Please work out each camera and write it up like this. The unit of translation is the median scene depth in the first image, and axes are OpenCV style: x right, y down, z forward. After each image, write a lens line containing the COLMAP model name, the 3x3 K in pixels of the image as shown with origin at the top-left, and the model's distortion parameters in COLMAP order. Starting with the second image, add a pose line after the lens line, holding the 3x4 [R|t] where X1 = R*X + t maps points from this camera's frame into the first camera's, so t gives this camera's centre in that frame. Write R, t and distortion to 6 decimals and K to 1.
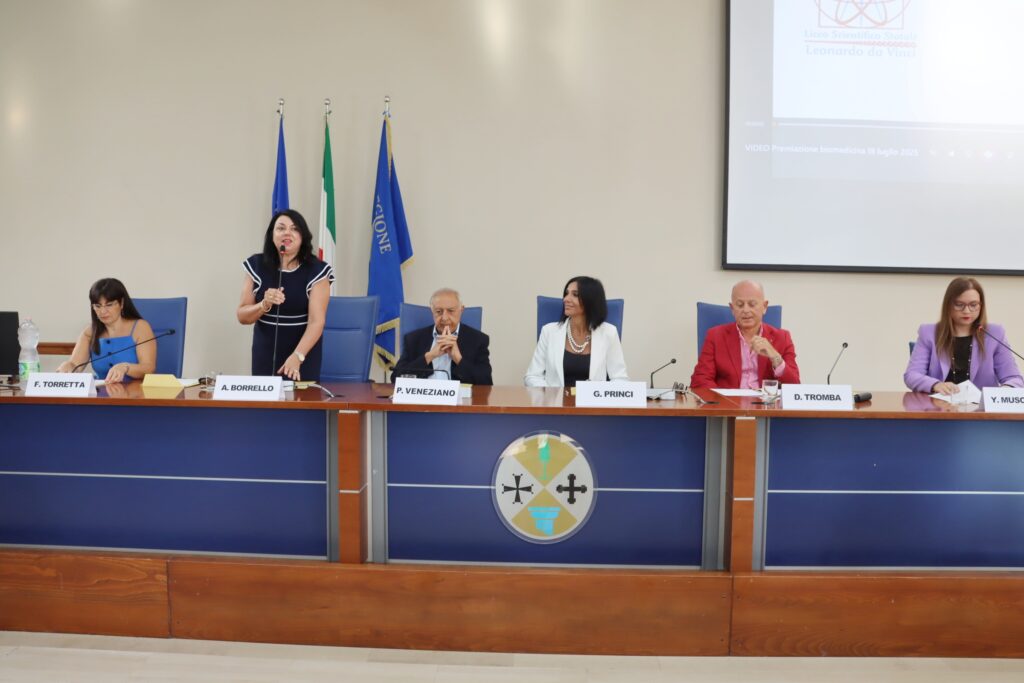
lens RADIAL K [[858.1, 0, 515.0], [0, 858.1, 360.6], [0, 0, 1]] dist [-0.118622, 0.060289]
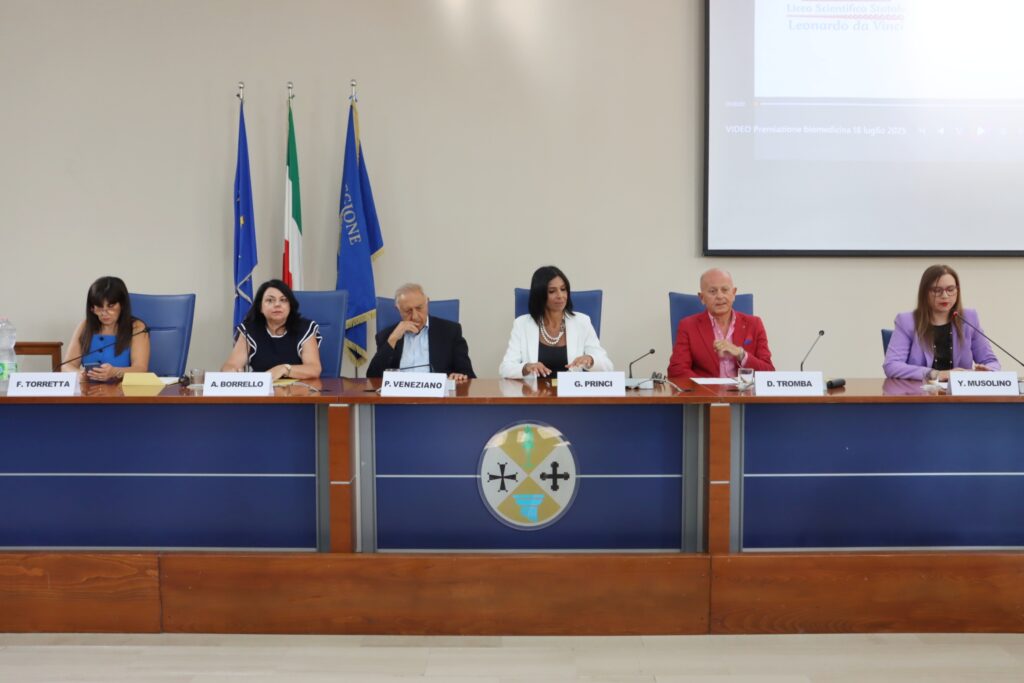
lens RADIAL K [[978.3, 0, 510.1], [0, 978.3, 358.2], [0, 0, 1]] dist [-0.049448, 0.001329]
pose [[0.999344, -0.015664, 0.032653, -0.024203], [0.015508, 0.999867, 0.005054, 0.000324], [-0.032728, -0.004544, 0.999454, -0.180436]]
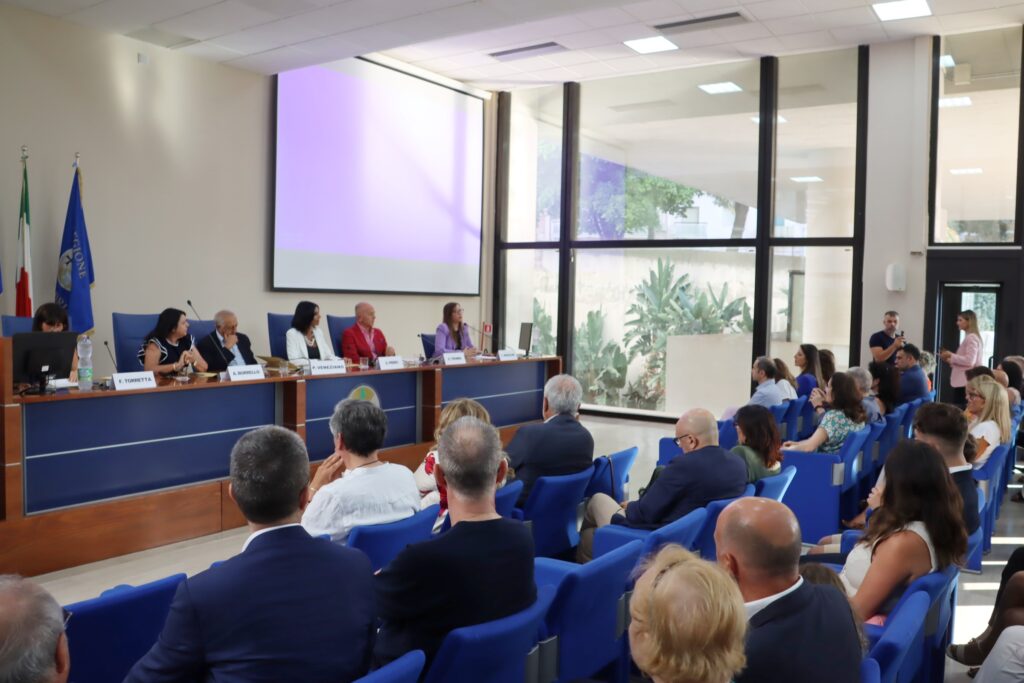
lens RADIAL K [[872.3, 0, 495.5], [0, 872.3, 345.8], [0, 0, 1]] dist [-0.140692, 0.100436]
pose [[0.546548, -0.044128, 0.836264, -1.455126], [0.049387, 0.998571, 0.020415, -0.031032], [-0.835970, 0.030143, 0.547946, -0.348417]]
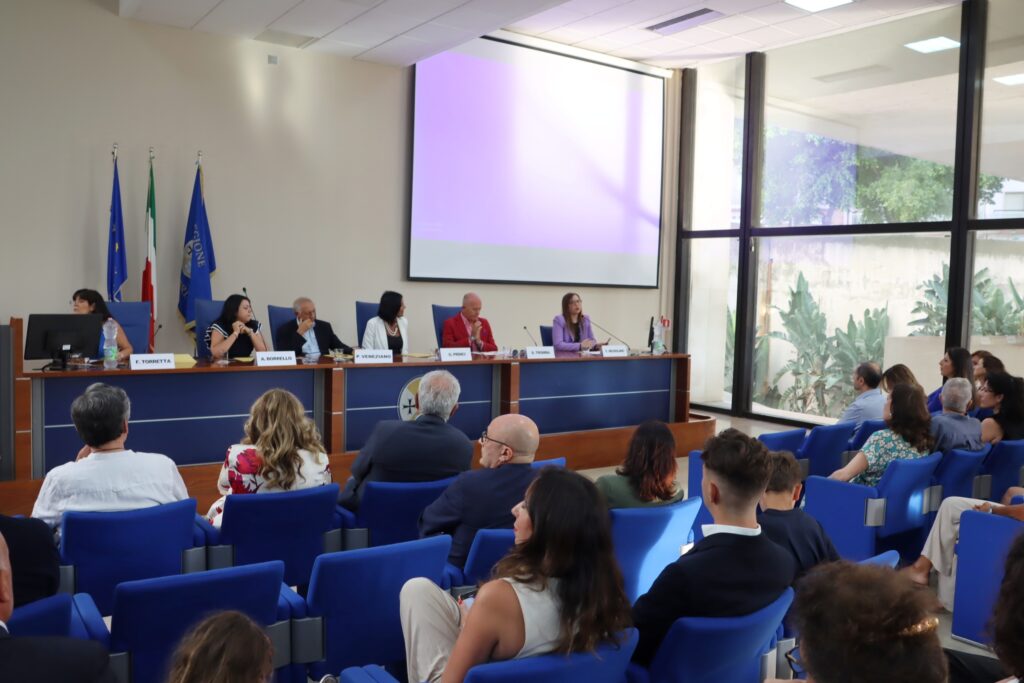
lens RADIAL K [[872.3, 0, 495.5], [0, 872.3, 345.8], [0, 0, 1]] dist [-0.140692, 0.100436]
pose [[0.807902, -0.029275, 0.588589, -0.973511], [0.027082, 0.999555, 0.012542, -0.003012], [-0.588694, 0.005808, 0.808335, -0.667457]]
